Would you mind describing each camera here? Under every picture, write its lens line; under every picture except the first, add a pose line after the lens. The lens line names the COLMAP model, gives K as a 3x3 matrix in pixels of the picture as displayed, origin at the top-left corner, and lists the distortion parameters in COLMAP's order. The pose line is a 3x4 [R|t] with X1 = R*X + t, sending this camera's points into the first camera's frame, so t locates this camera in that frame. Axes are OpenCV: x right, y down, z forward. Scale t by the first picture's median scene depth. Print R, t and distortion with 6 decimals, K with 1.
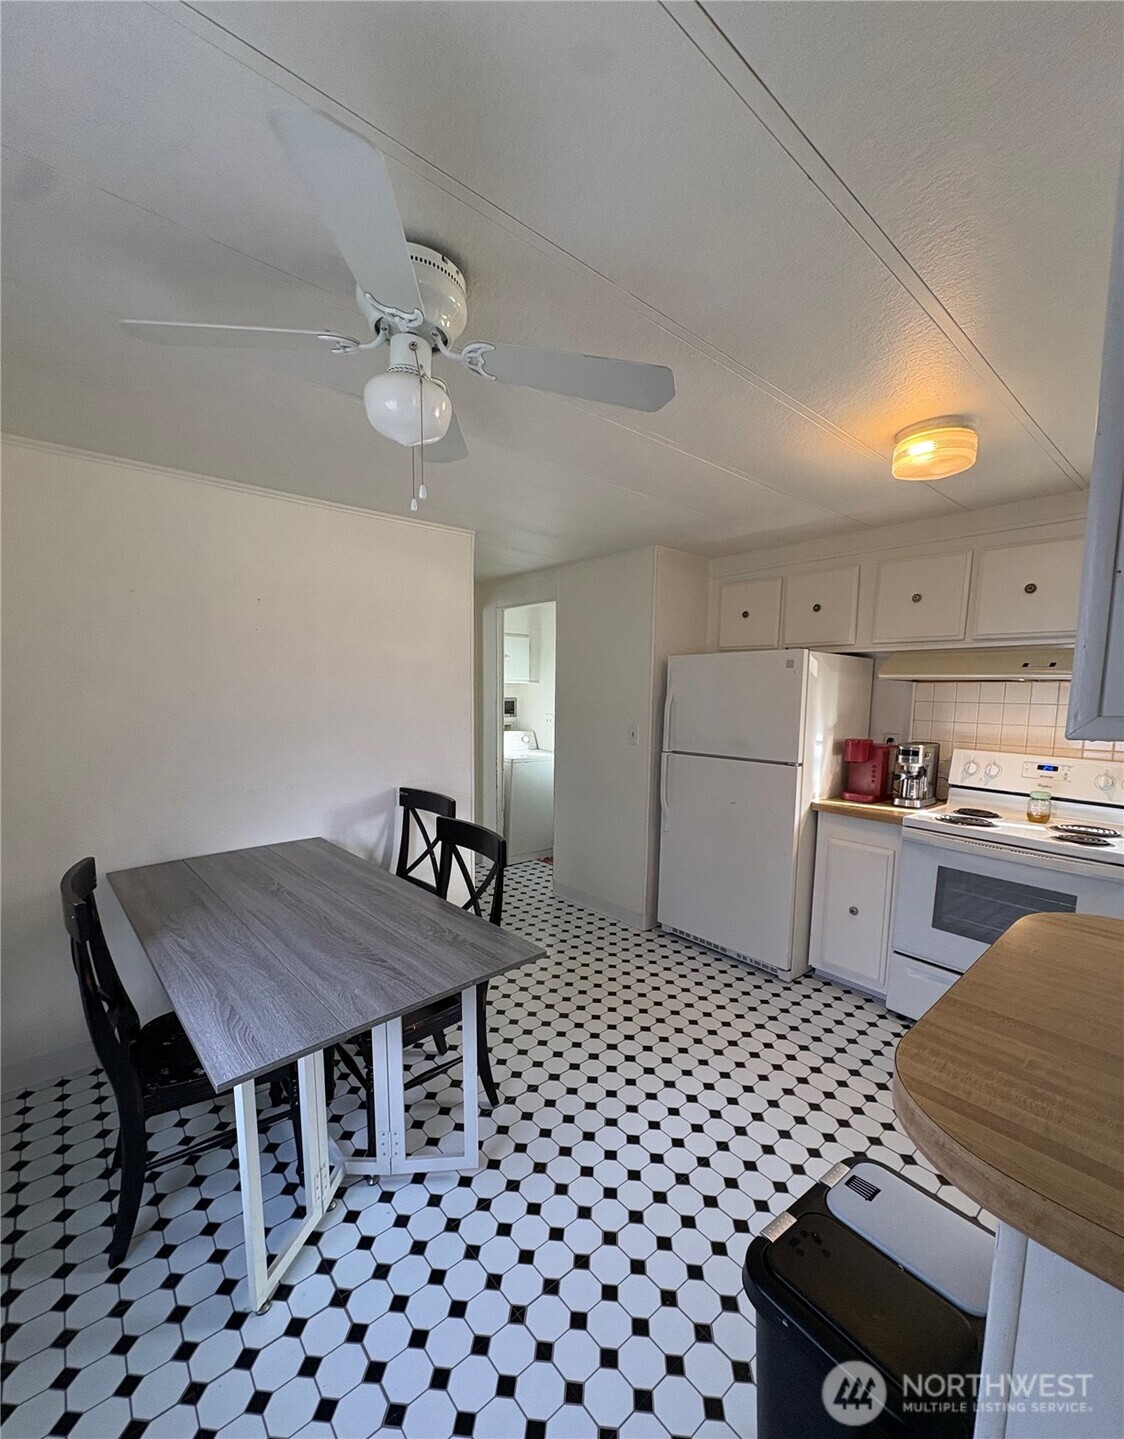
lens RADIAL K [[591.0, 0, 560.3], [0, 591.0, 754.2], [0, 0, 1]] dist [0.000015, 0.000009]
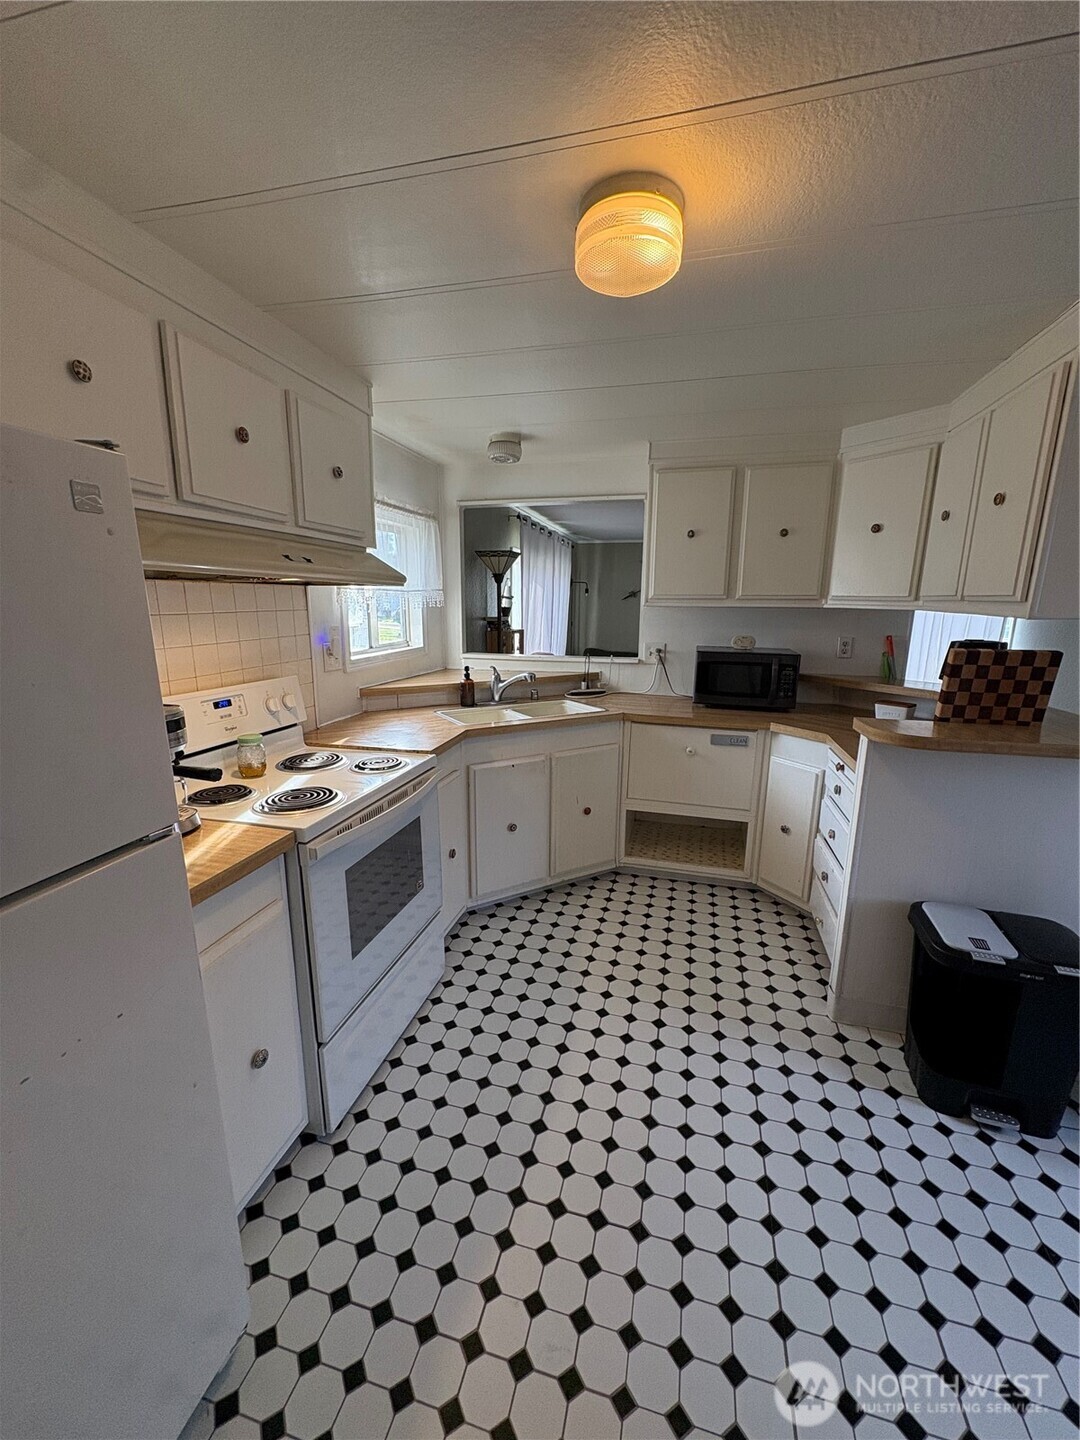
lens RADIAL K [[571.4, 0, 539.5], [0, 571.4, 724.4], [0, 0, 1]] dist [0.000715, -0.000366]
pose [[-0.567441, -0.188294, 0.801596, 0.041267], [0.081458, 0.955891, 0.282201, -0.109968], [-0.819375, 0.225429, -0.527074, 0.988685]]
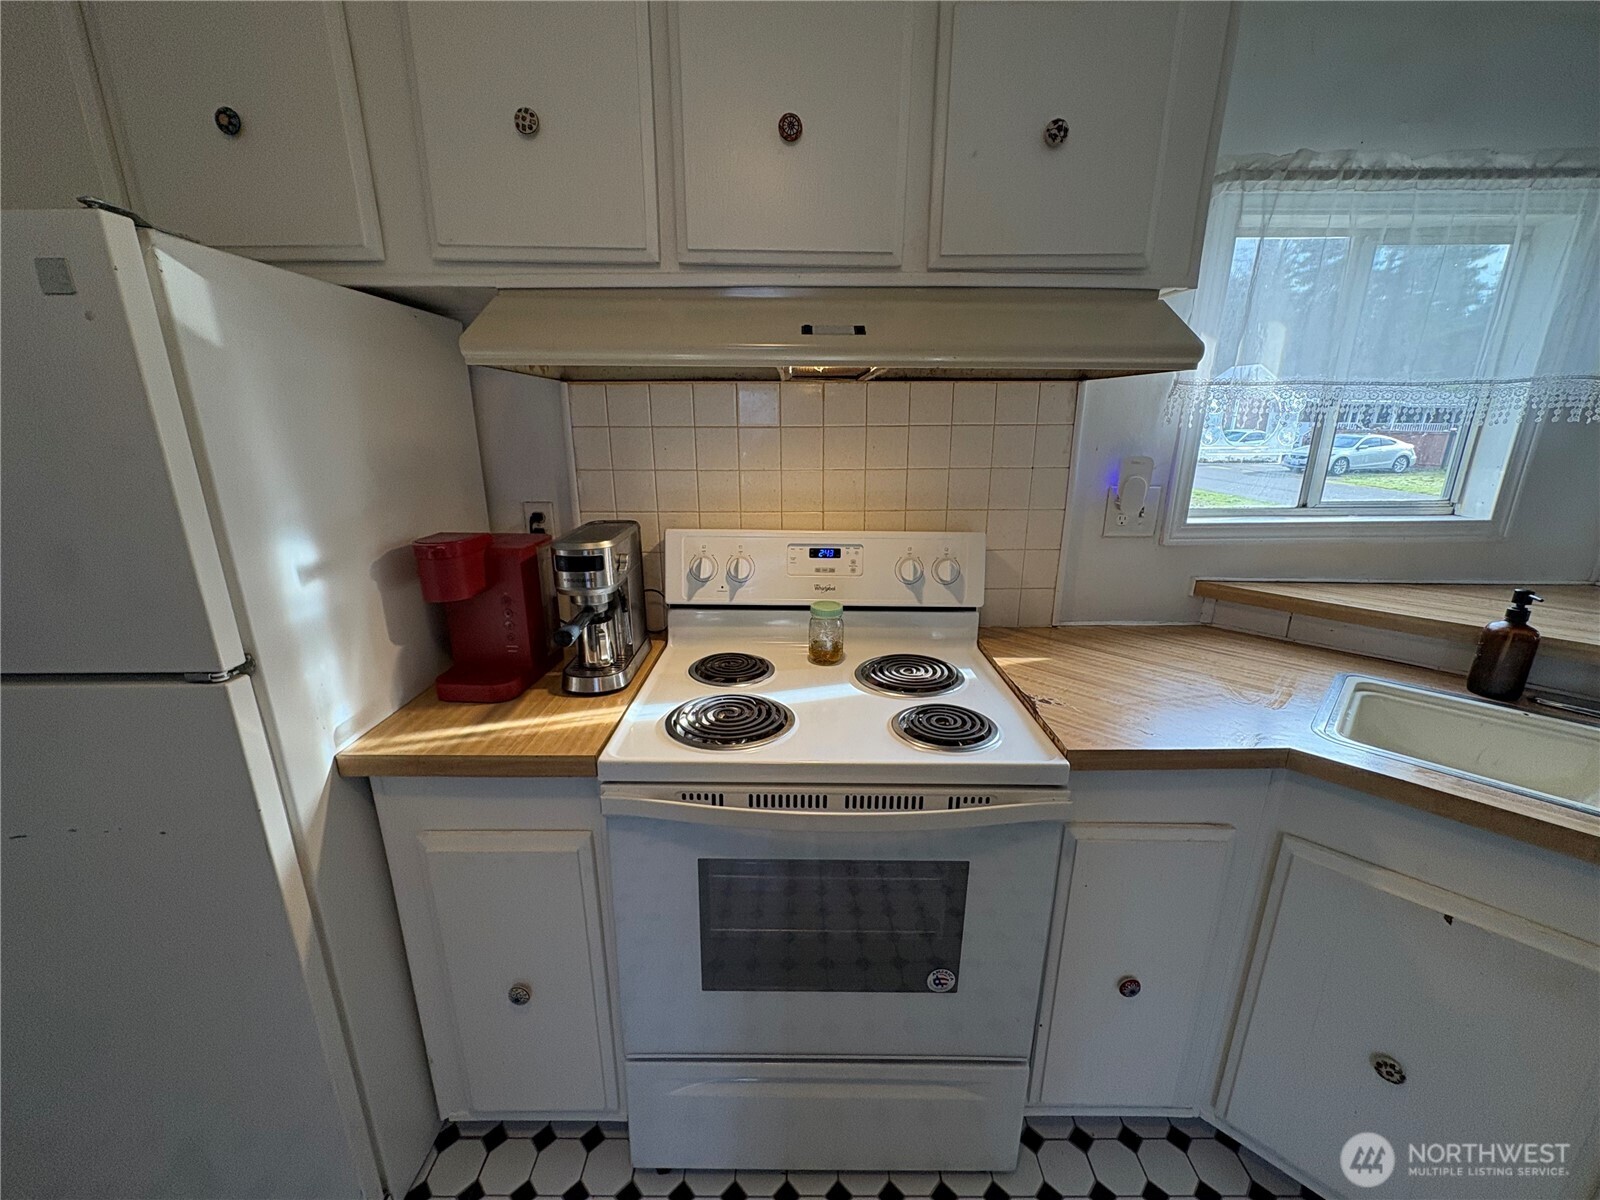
lens RADIAL K [[634.8, 0, 803.6], [0, 634.8, 599.9], [0, 0, 1]] dist [0.000715, -0.000366]
pose [[0.646757, -0.223919, 0.729086, 0.368266], [0.094944, 0.972133, 0.214342, -0.054766], [-0.756764, -0.069405, 0.649993, 0.604886]]
